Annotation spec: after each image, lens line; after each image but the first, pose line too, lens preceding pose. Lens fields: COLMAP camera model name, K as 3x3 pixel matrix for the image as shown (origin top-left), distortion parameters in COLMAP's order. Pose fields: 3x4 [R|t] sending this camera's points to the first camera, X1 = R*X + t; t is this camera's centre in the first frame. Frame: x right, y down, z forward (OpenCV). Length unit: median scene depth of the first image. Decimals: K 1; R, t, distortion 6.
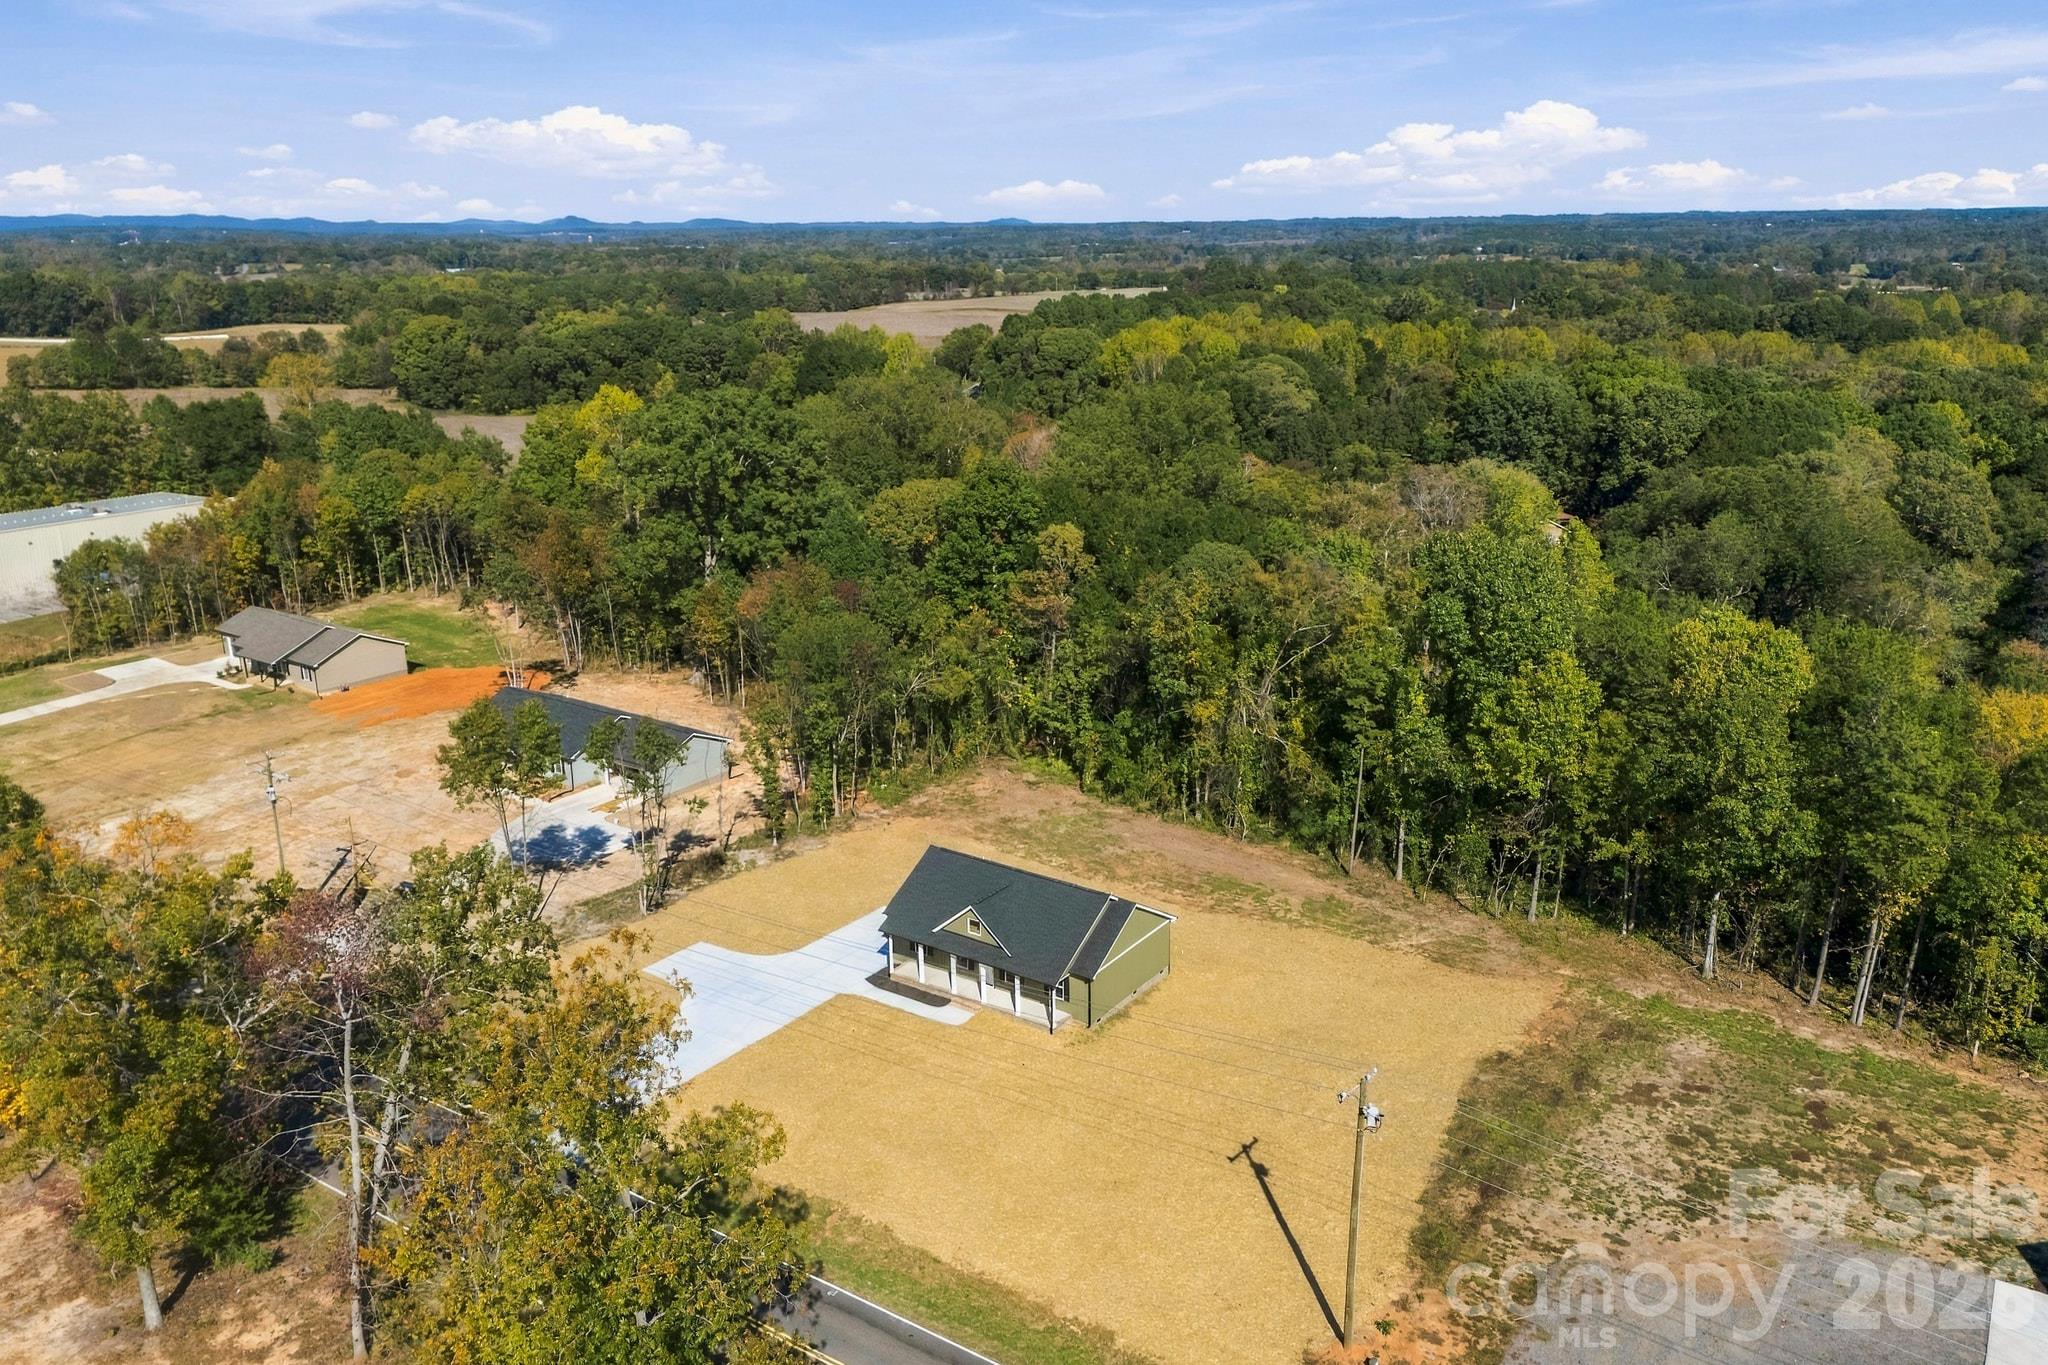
lens RADIAL K [[1516.1, 0, 1032.8], [0, 1516.1, 690.2], [0, 0, 1]] dist [0.066928, -0.044090]
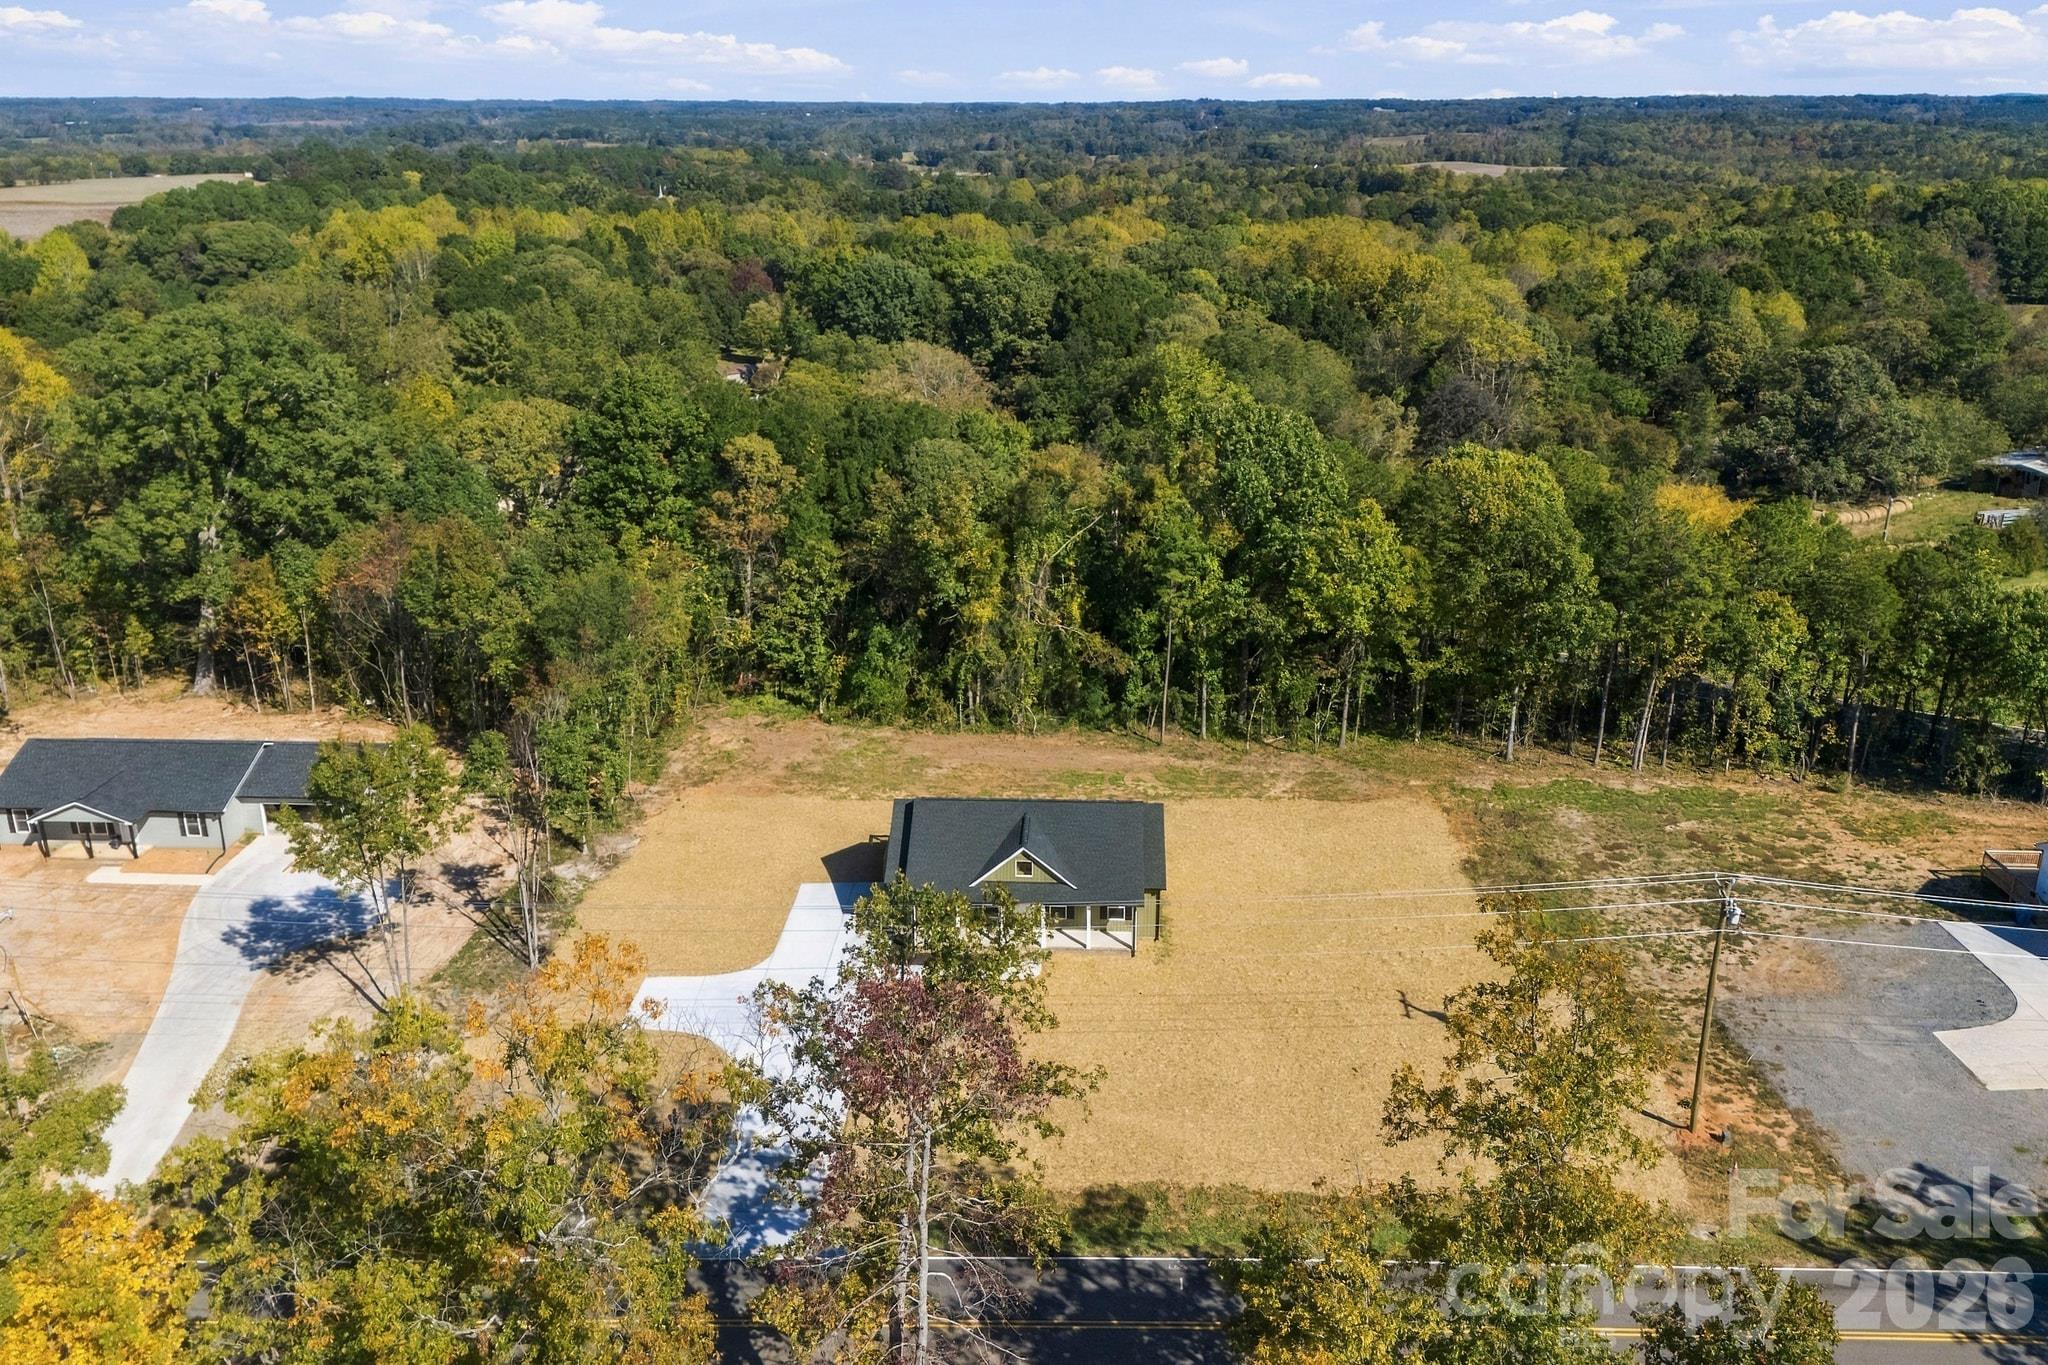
lens RADIAL K [[1516.1, 0, 1027.1], [0, 1516.1, 676.6], [0, 0, 1]] dist [0.066928, -0.044090]
pose [[0.843346, -0.181715, 0.505715, -0.370189], [0.151646, 0.983319, 0.100440, -0.039773], [-0.515530, -0.008016, 0.856834, 0.162840]]
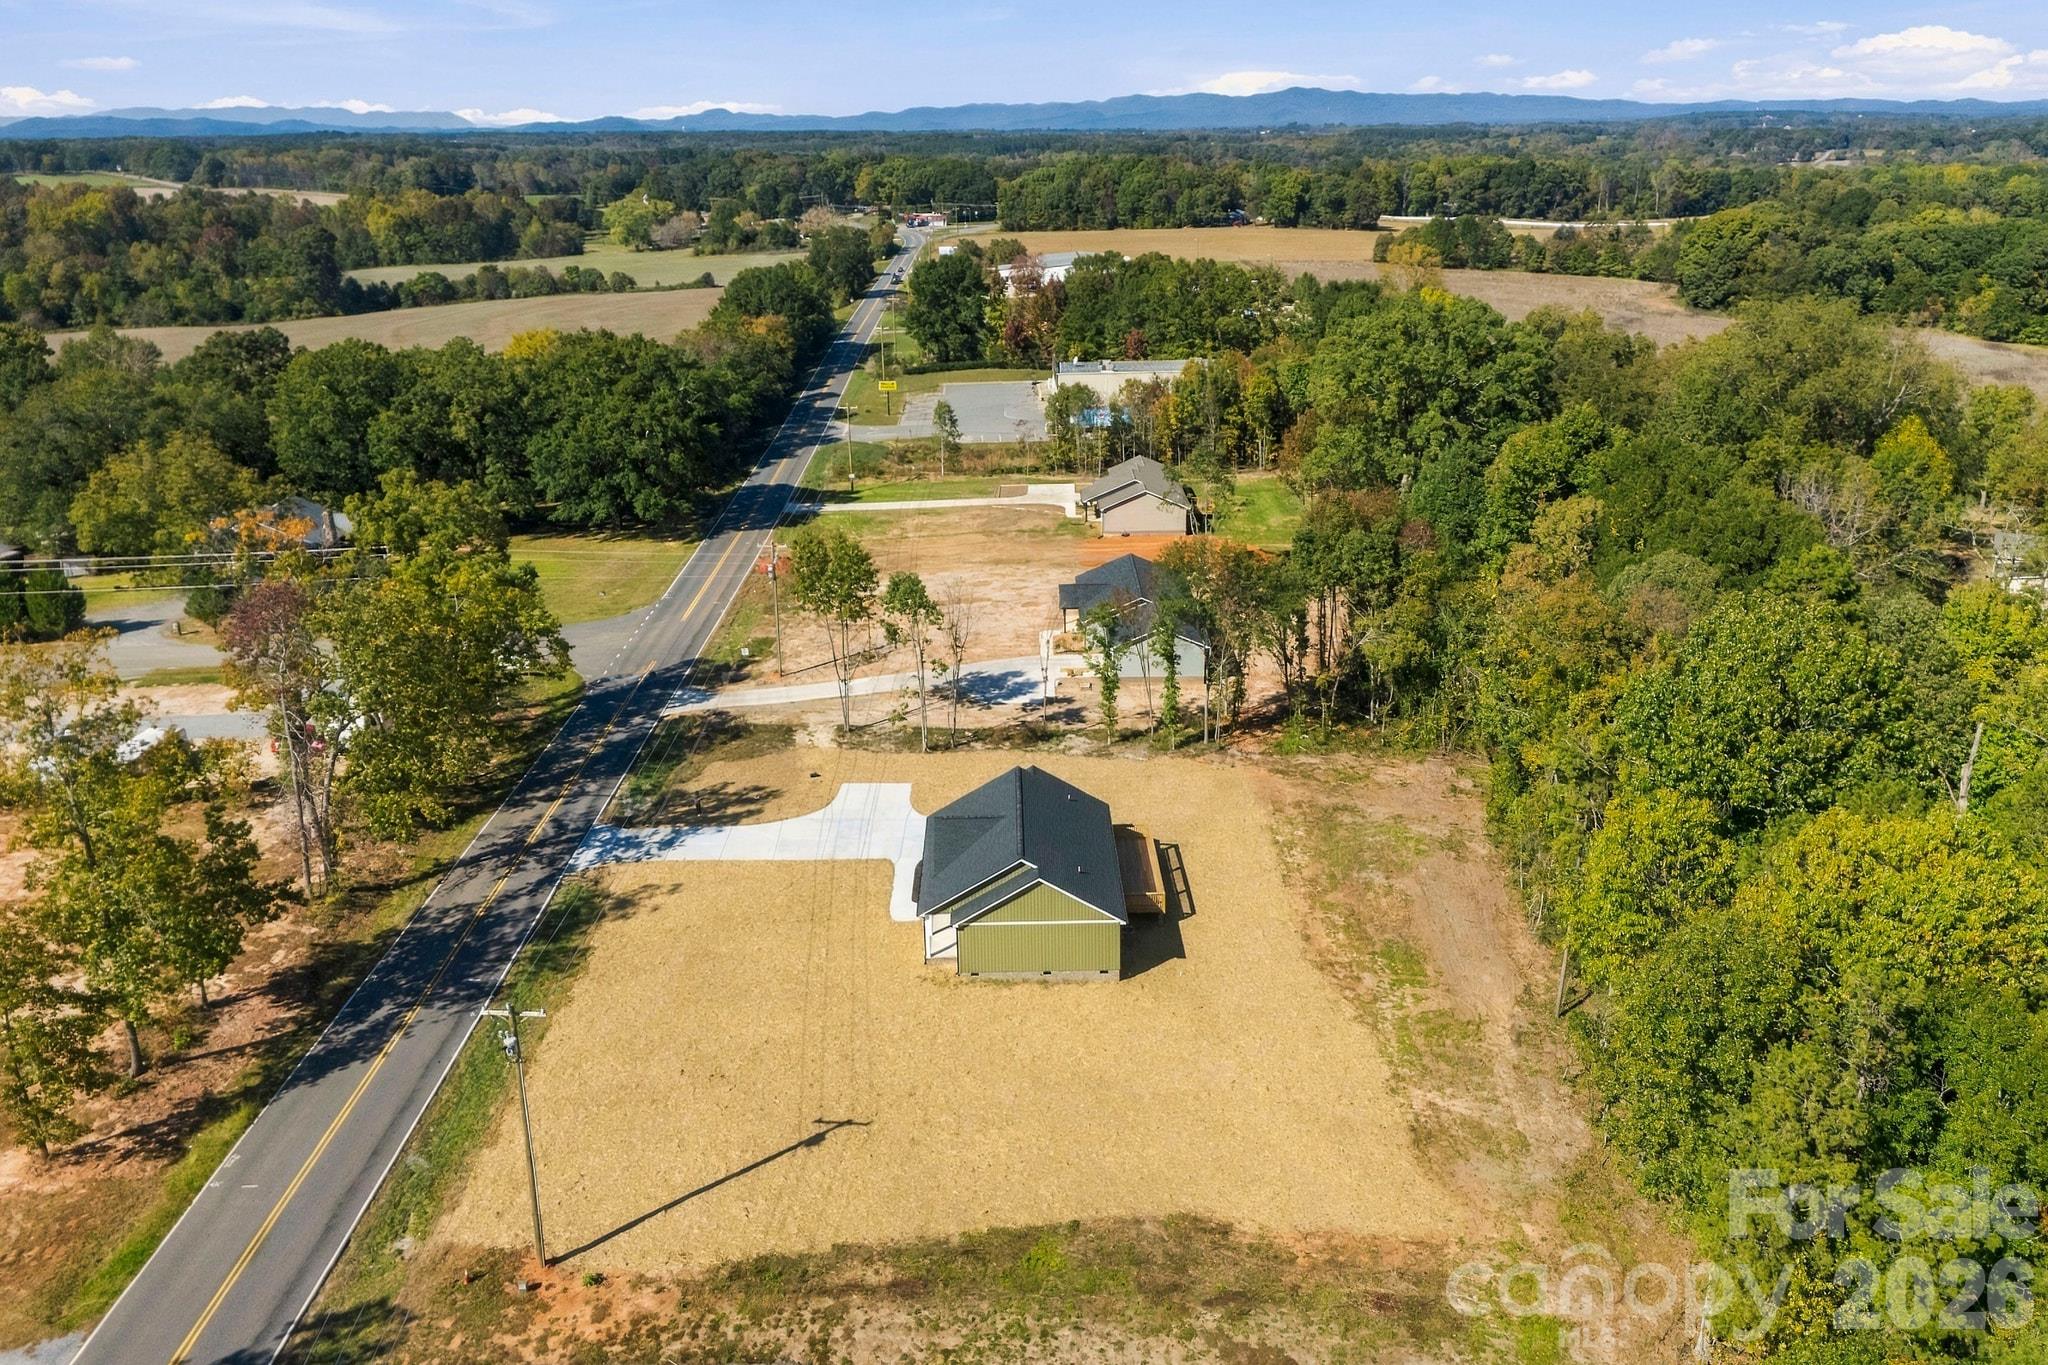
lens RADIAL K [[1516.1, 0, 1027.6], [0, 1516.1, 684.3], [0, 0, 1]] dist [0.066928, -0.044090]
pose [[0.587580, 0.279290, -0.759438, 0.565056], [-0.230426, 0.957439, 0.173825, -0.101754], [0.775663, 0.072859, 0.626928, 0.311291]]
